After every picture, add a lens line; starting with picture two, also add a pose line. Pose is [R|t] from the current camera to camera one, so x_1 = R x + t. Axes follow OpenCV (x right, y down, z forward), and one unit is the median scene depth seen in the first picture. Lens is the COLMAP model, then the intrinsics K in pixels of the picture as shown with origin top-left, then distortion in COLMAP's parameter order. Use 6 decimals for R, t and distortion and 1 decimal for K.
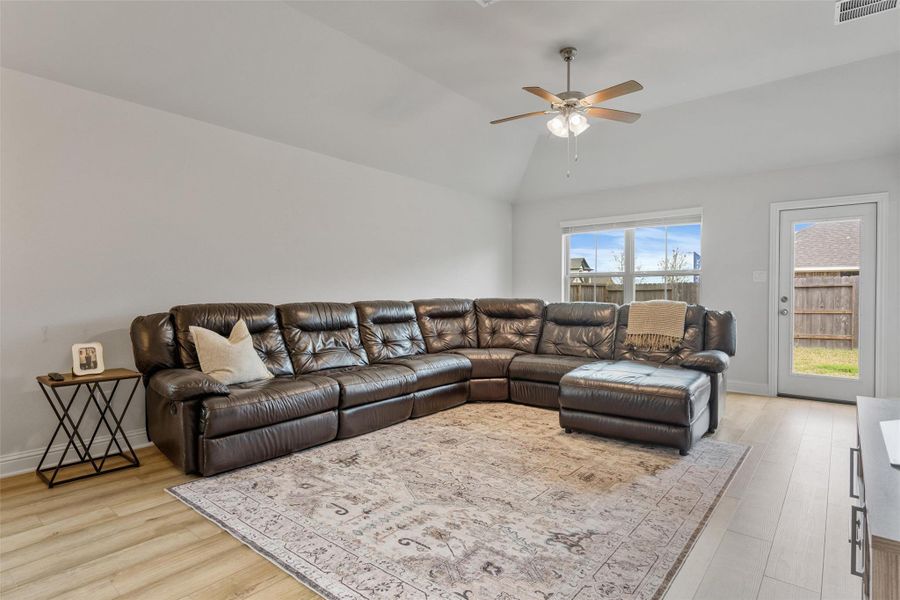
lens RADIAL K [[477.8, 0, 453.6], [0, 477.8, 299.7], [0, 0, 1]] dist [-0.001900, -0.001527]
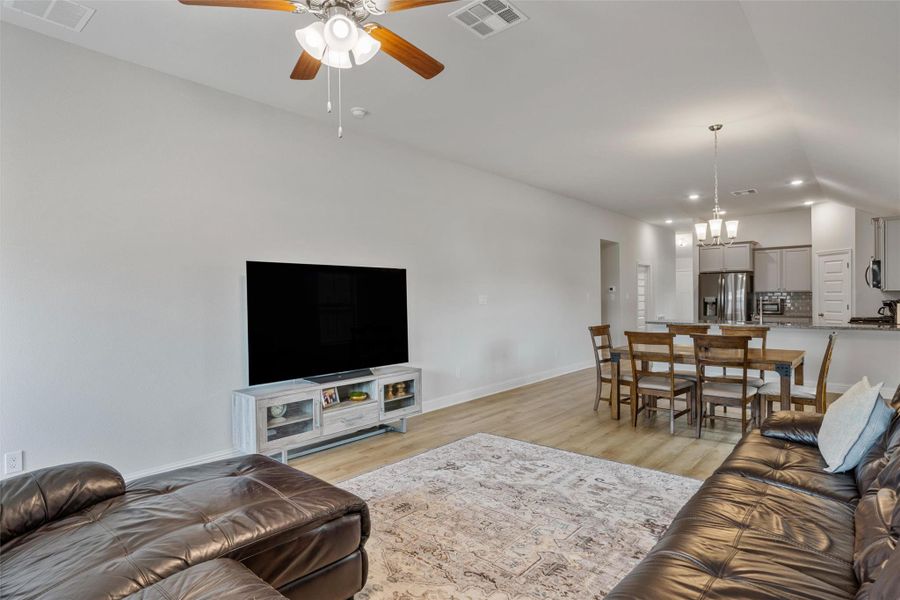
lens RADIAL K [[477.8, 0, 451.0], [0, 477.8, 299.6], [0, 0, 1]] dist [-0.001900, -0.001527]
pose [[-0.999179, 0.010039, 0.039251, 0.083232], [0.010787, 0.999763, 0.018899, -0.071511], [-0.039052, 0.019307, -0.999051, 1.352087]]
